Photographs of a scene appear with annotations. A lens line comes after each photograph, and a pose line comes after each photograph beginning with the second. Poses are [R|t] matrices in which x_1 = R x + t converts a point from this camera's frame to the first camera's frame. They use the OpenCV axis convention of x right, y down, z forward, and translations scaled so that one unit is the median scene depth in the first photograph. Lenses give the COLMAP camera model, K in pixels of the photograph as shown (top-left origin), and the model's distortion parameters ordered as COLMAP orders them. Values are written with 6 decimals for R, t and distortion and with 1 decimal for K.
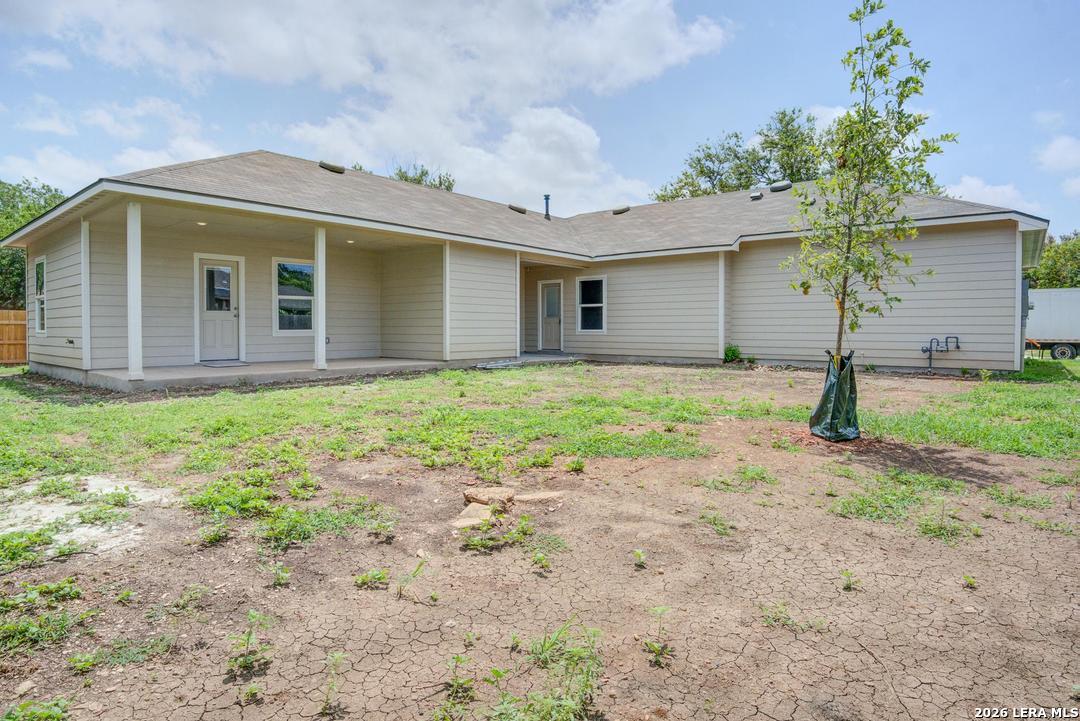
lens RADIAL K [[594.8, 0, 540.5], [0, 594.8, 358.4], [0, 0, 1]] dist [0.003903, 0.000370]
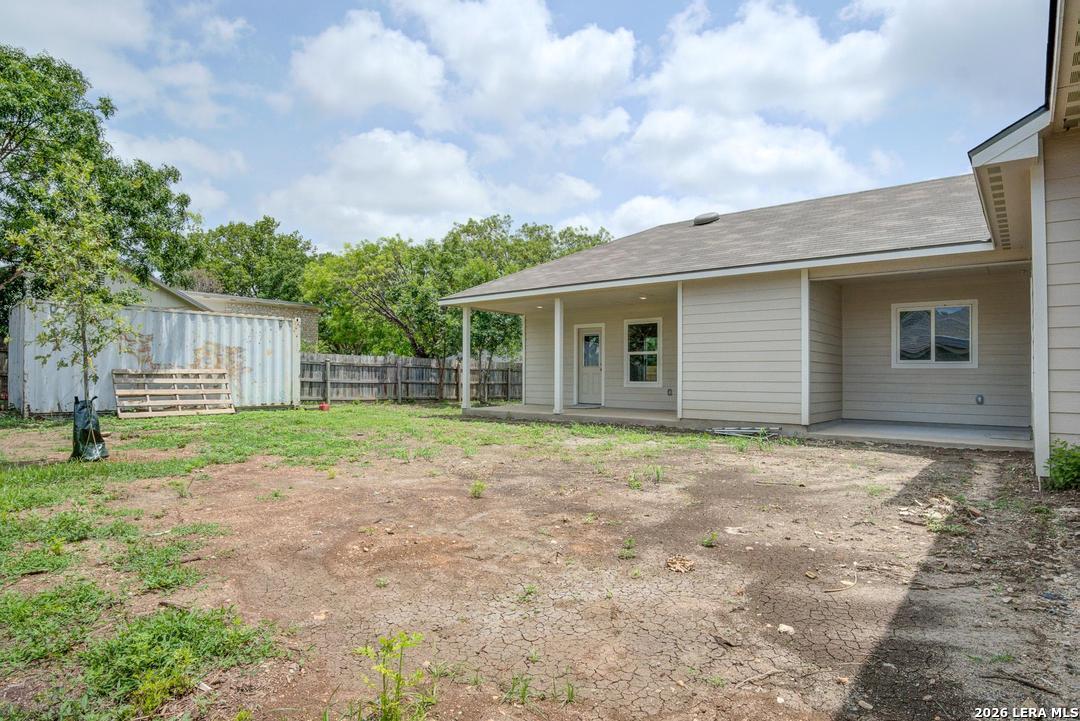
lens RADIAL K [[594.8, 0, 540.8], [0, 594.8, 364.1], [0, 0, 1]] dist [0.003903, 0.000370]
pose [[0.017366, -0.016310, -0.999716, 0.769000], [-0.054305, 0.998376, -0.017231, -0.054955], [0.998373, 0.054589, 0.016452, 0.853986]]
